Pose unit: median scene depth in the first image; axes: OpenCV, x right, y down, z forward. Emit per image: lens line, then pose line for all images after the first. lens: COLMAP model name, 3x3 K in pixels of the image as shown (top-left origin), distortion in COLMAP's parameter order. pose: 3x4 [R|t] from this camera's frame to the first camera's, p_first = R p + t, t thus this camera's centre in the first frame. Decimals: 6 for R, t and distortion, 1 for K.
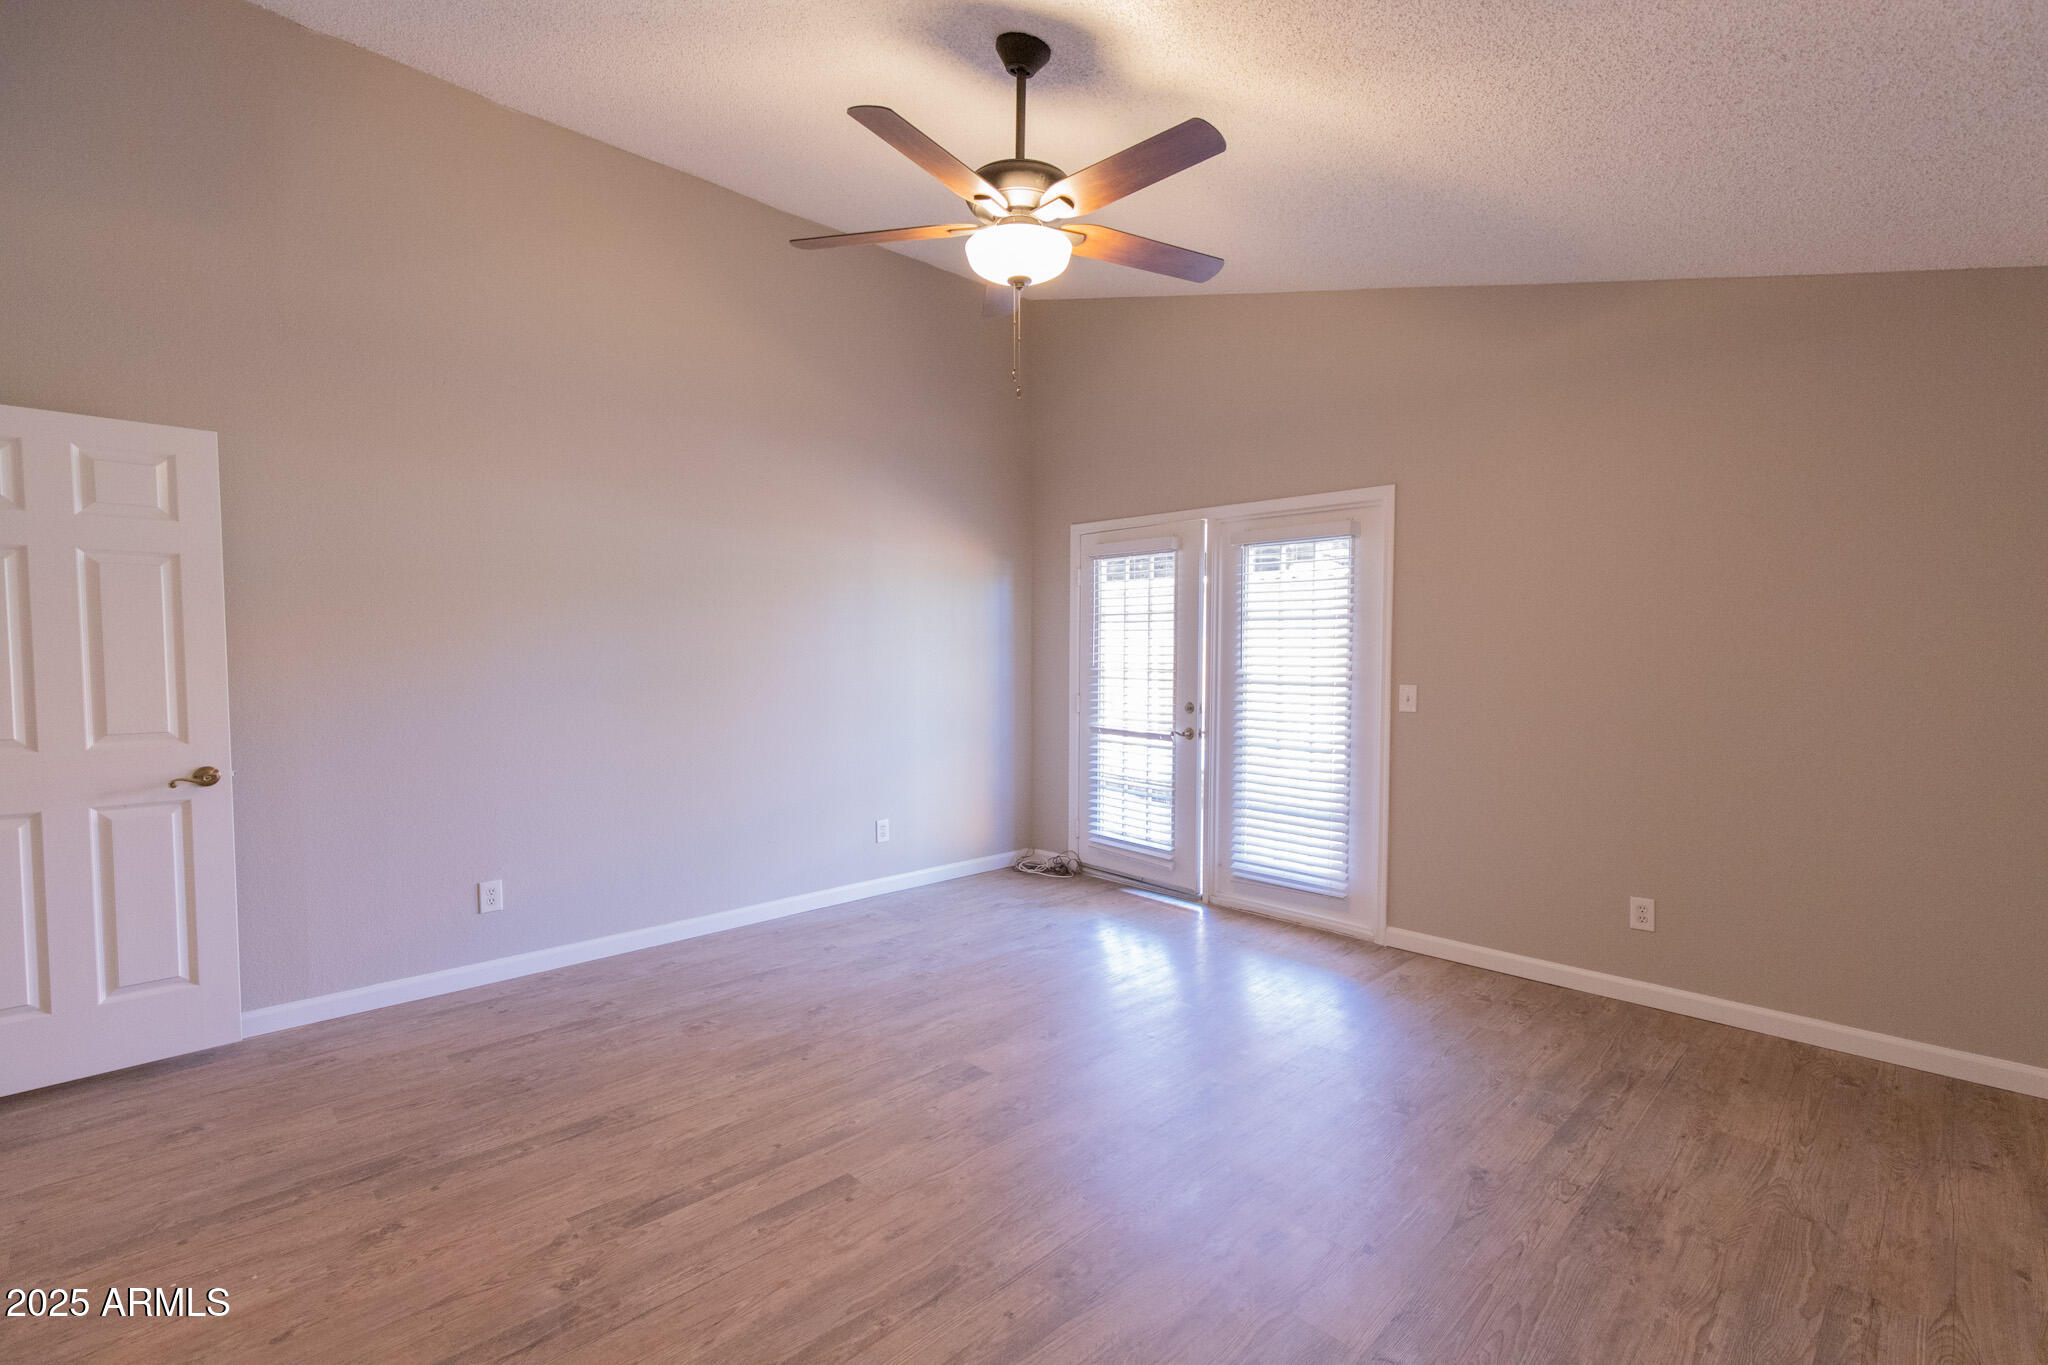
lens RADIAL K [[936.1, 0, 1031.2], [0, 936.1, 691.7], [0, 0, 1]] dist [0.012205, 0.000204]
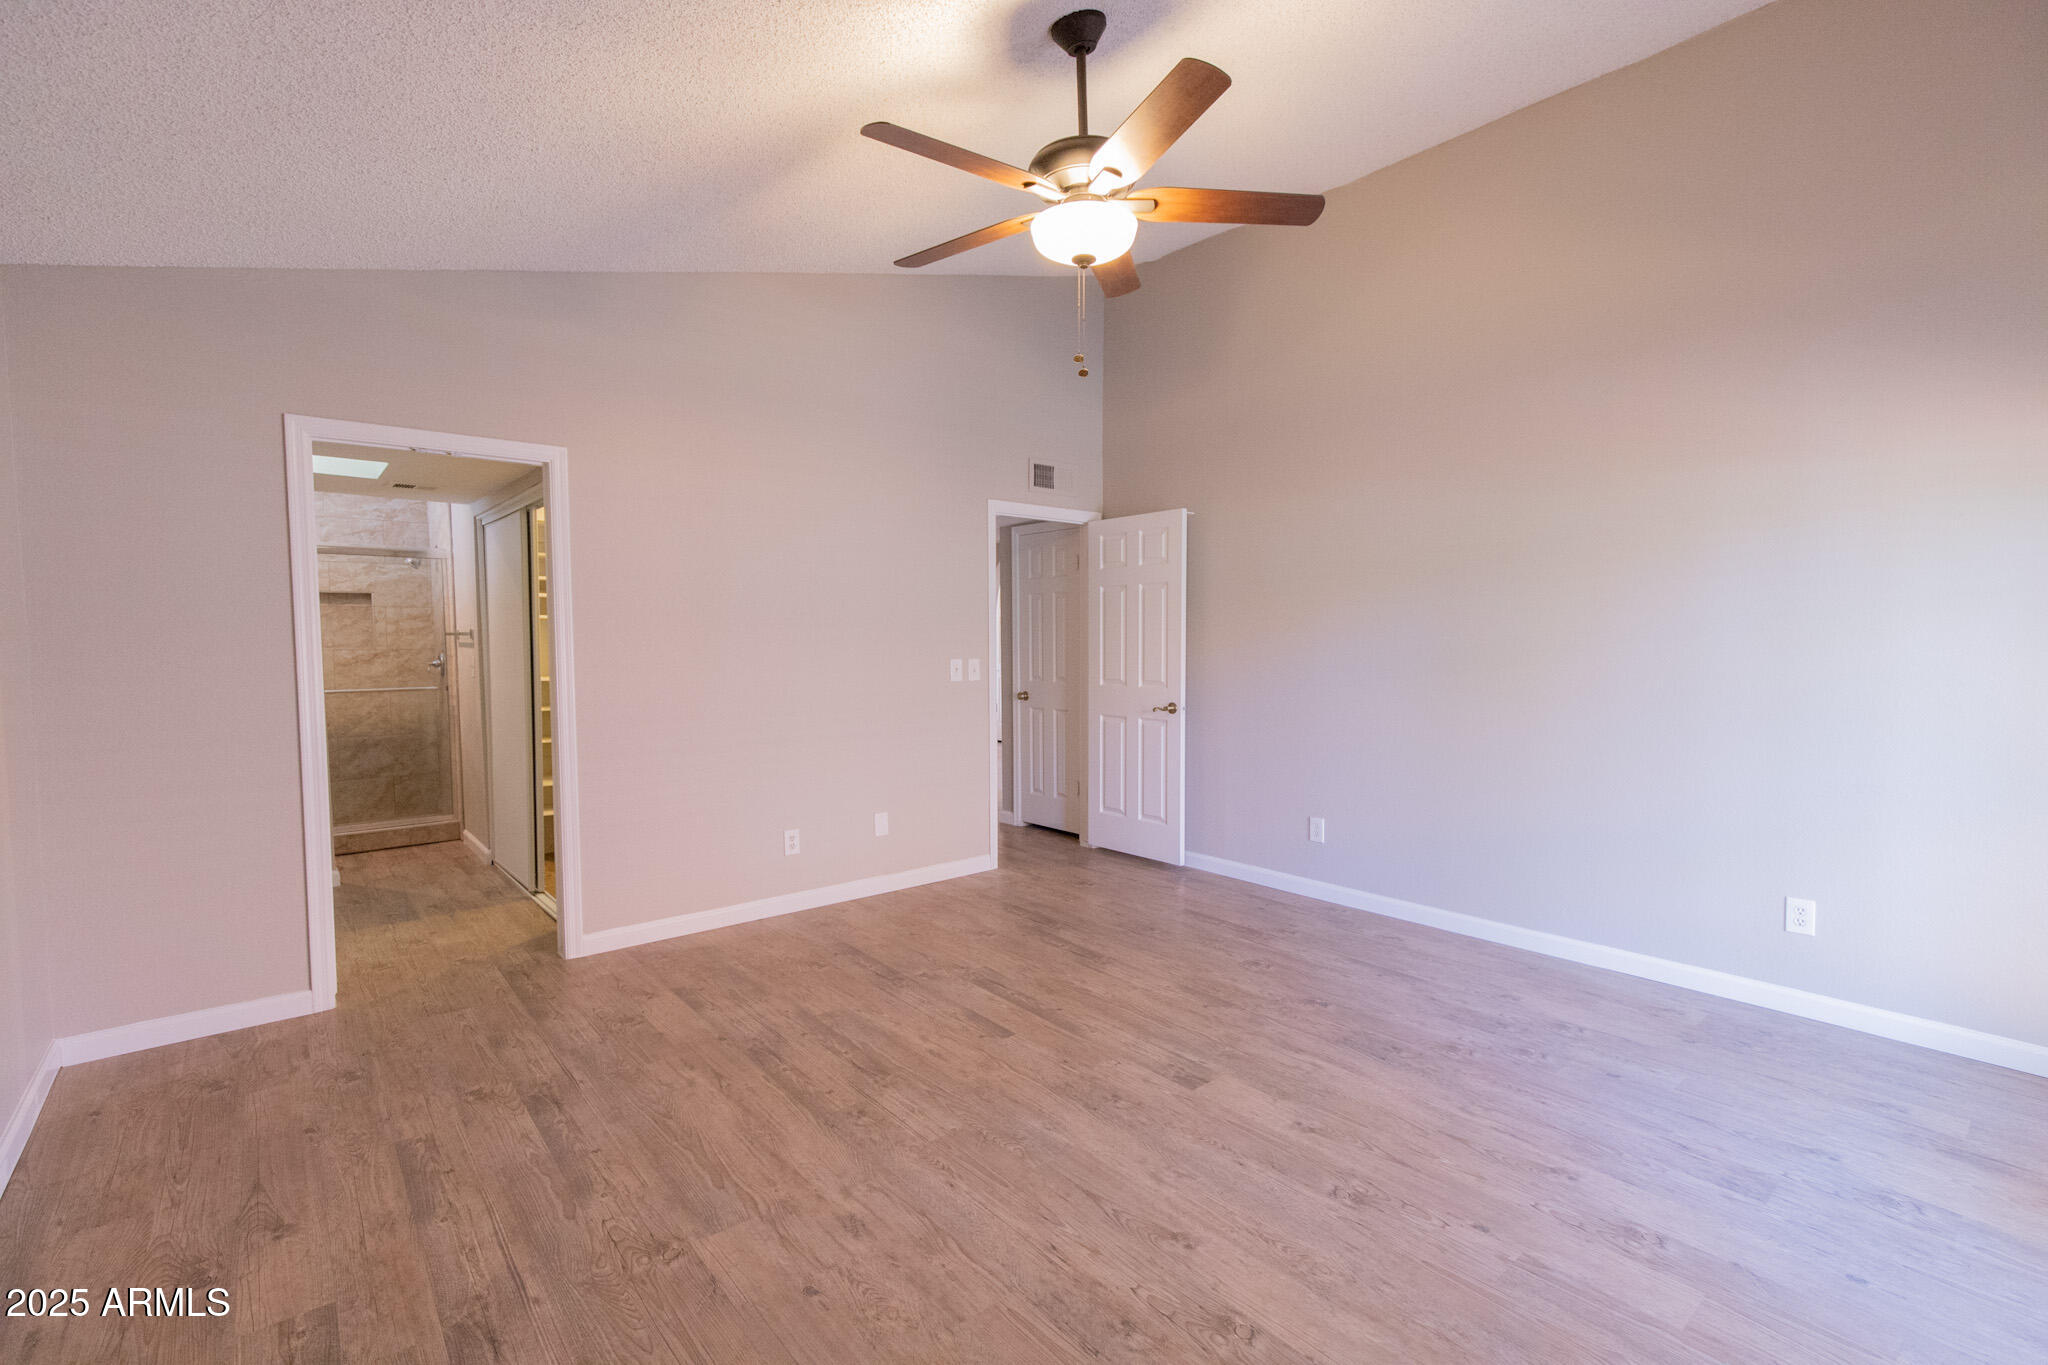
lens RADIAL K [[909.4, 0, 1023.4], [0, 909.4, 686.6], [0, 0, 1]] dist [0.010711, -0.000740]
pose [[-0.093754, 0.048193, -0.994428, 0.811522], [-0.040241, 0.997828, 0.052151, -0.026468], [0.994782, 0.044906, -0.091611, 0.865792]]
